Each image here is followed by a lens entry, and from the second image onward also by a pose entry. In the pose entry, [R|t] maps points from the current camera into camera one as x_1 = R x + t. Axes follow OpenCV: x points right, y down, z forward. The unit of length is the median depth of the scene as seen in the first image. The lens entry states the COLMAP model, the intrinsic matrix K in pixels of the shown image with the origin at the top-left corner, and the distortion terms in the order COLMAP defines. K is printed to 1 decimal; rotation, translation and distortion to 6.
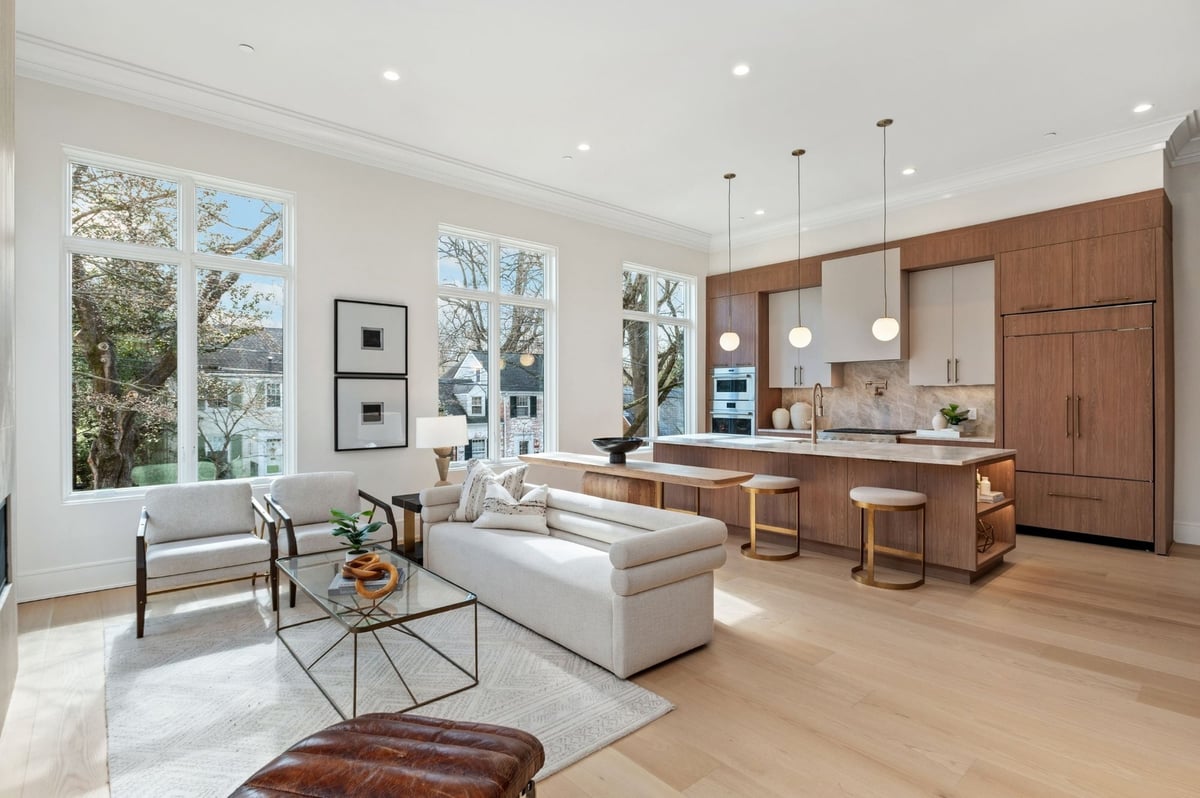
lens RADIAL K [[590.6, 0, 606.6], [0, 590.6, 402.7], [0, 0, 1]] dist [-0.001630, -0.001319]
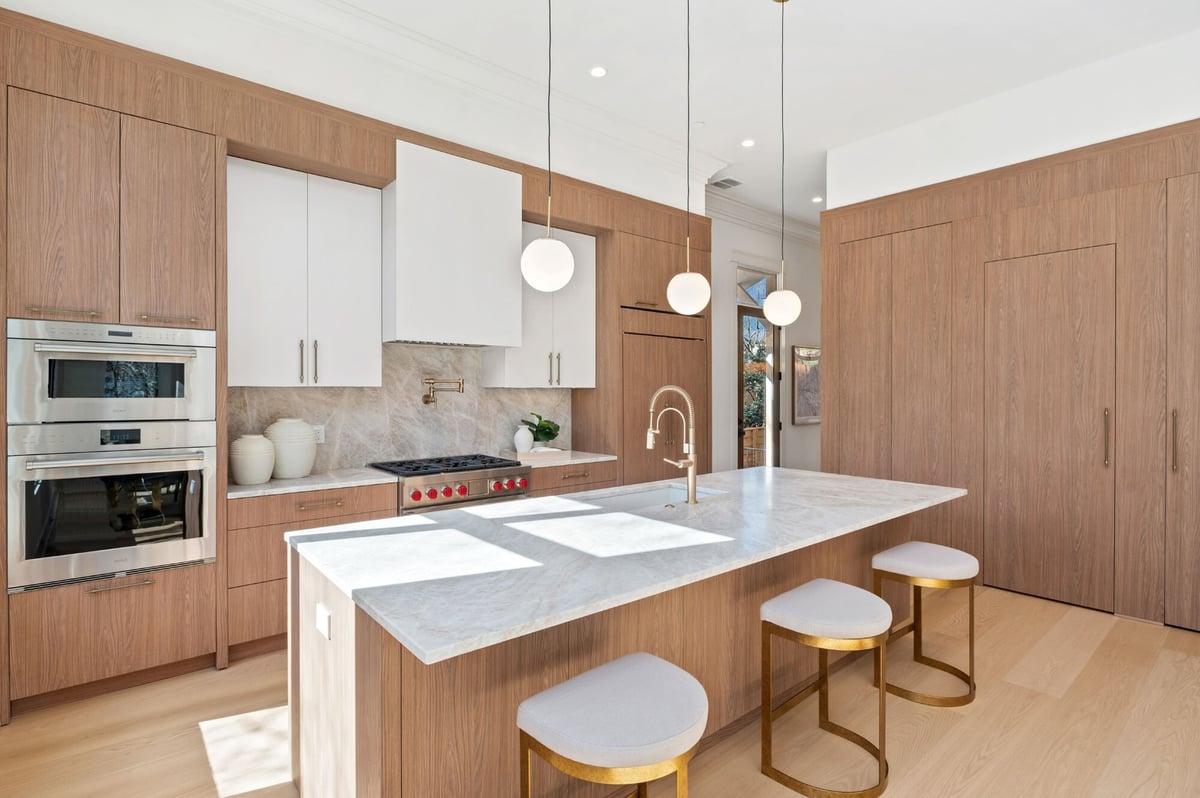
lens RADIAL K [[581.1, 0, 594.8], [0, 581.1, 394.2], [0, 0, 1]] dist [-0.002451, -0.002942]
pose [[0.029825, -0.008199, 0.999521, -0.132709], [0.004016, 0.999959, 0.008083, -0.026120], [-0.999547, 0.003773, 0.029857, 0.866997]]
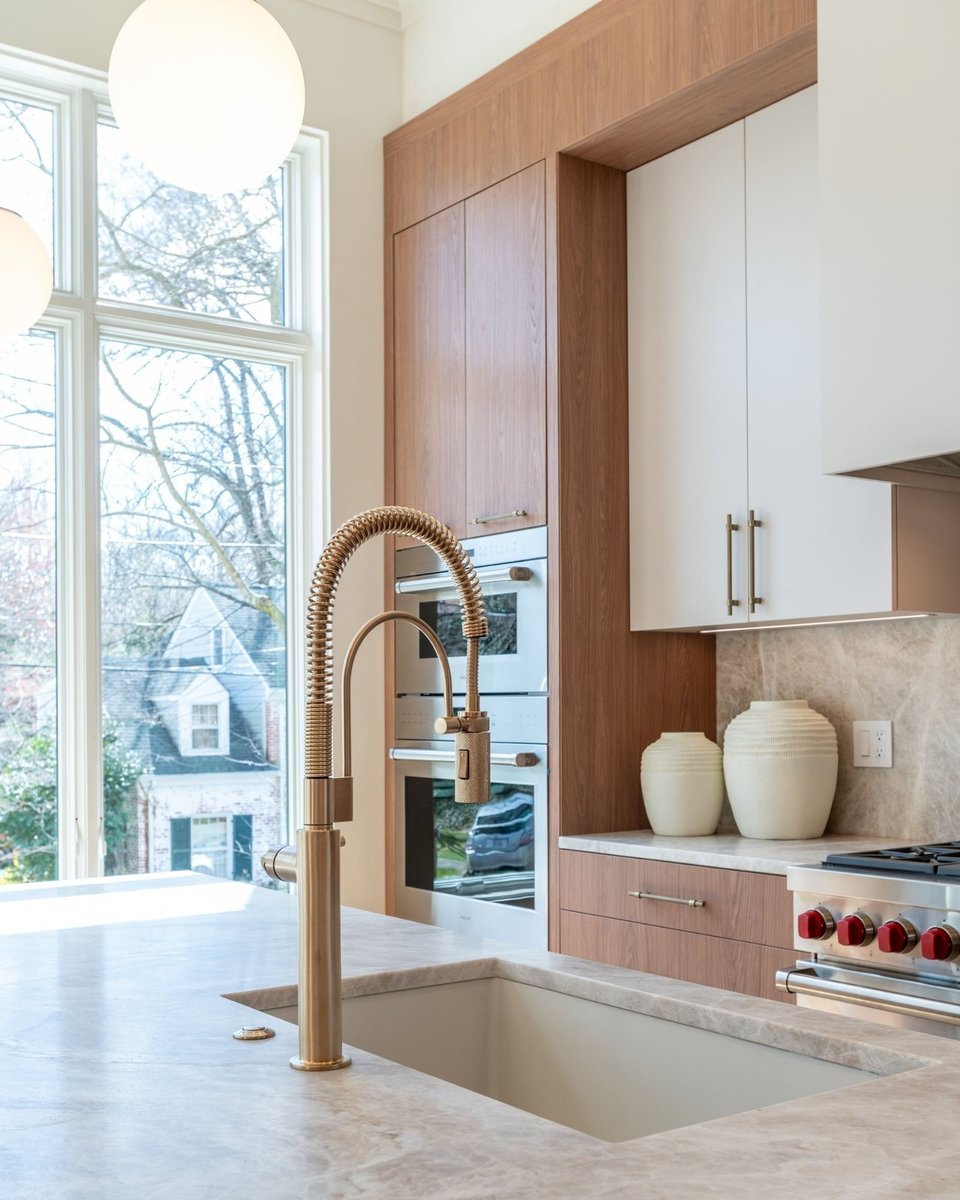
lens RADIAL K [[1425.4, 0, 496.0], [0, 1425.4, 710.9], [0, 0, 1]] dist [0.007352, 0.012982]
pose [[0.995179, -0.010995, -0.097461, 0.327052], [0.010570, 0.999932, -0.004871, 0.004617], [0.097508, 0.003818, 0.995227, 0.597957]]
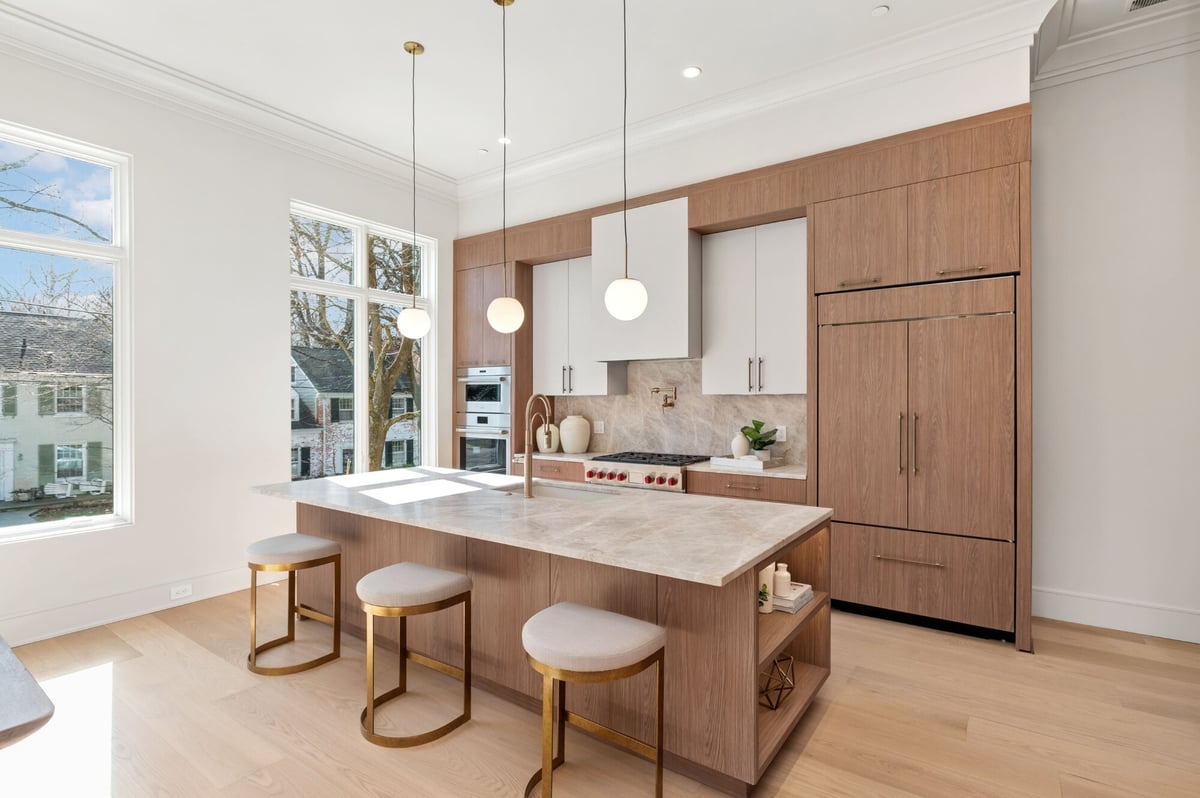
lens RADIAL K [[586.7, 0, 606.9], [0, 586.7, 412.2], [0, 0, 1]] dist [0.001736, 0.000578]
pose [[0.973669, -0.007078, 0.227855, 0.235894], [0.003406, 0.999858, 0.016504, -0.019691], [-0.227940, -0.015294, 0.973555, 0.331489]]
